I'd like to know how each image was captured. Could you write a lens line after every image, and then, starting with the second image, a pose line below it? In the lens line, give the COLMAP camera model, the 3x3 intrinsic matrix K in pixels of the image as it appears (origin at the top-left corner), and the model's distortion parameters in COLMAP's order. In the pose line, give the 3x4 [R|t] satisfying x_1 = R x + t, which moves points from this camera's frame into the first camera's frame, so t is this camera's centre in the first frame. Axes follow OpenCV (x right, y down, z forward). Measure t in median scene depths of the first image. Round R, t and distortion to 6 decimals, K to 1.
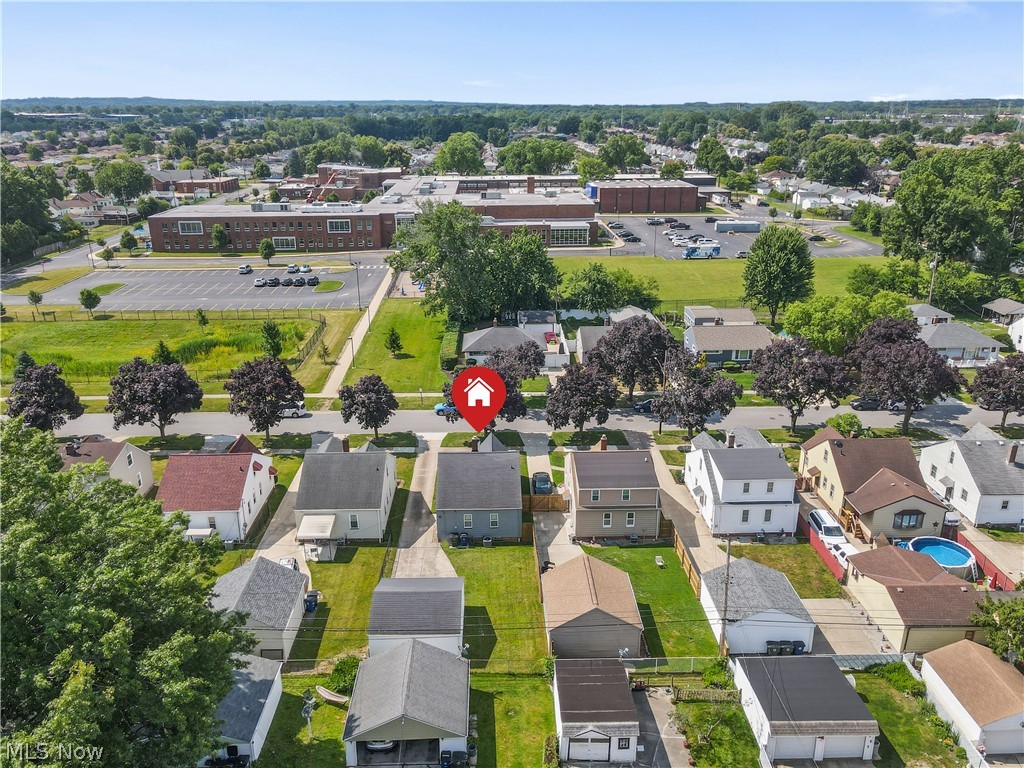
lens RADIAL K [[815.2, 0, 512.0], [0, 815.2, 384.0], [0, 0, 1]] dist [-0.004984, 0.056379]
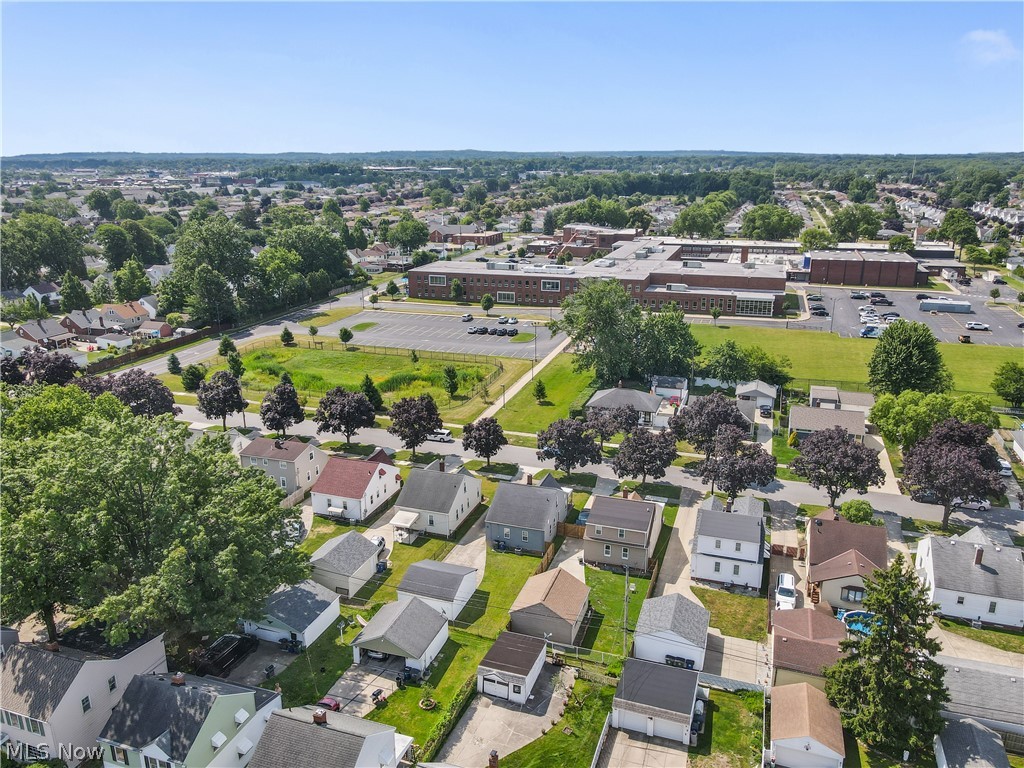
lens RADIAL K [[815.2, 0, 512.0], [0, 815.2, 384.0], [0, 0, 1]] dist [-0.004984, 0.056379]
pose [[0.929481, 0.102017, -0.354482, 0.235350], [-0.116036, 0.993073, -0.018457, -0.032062], [0.350144, 0.058288, 0.934881, -0.165094]]
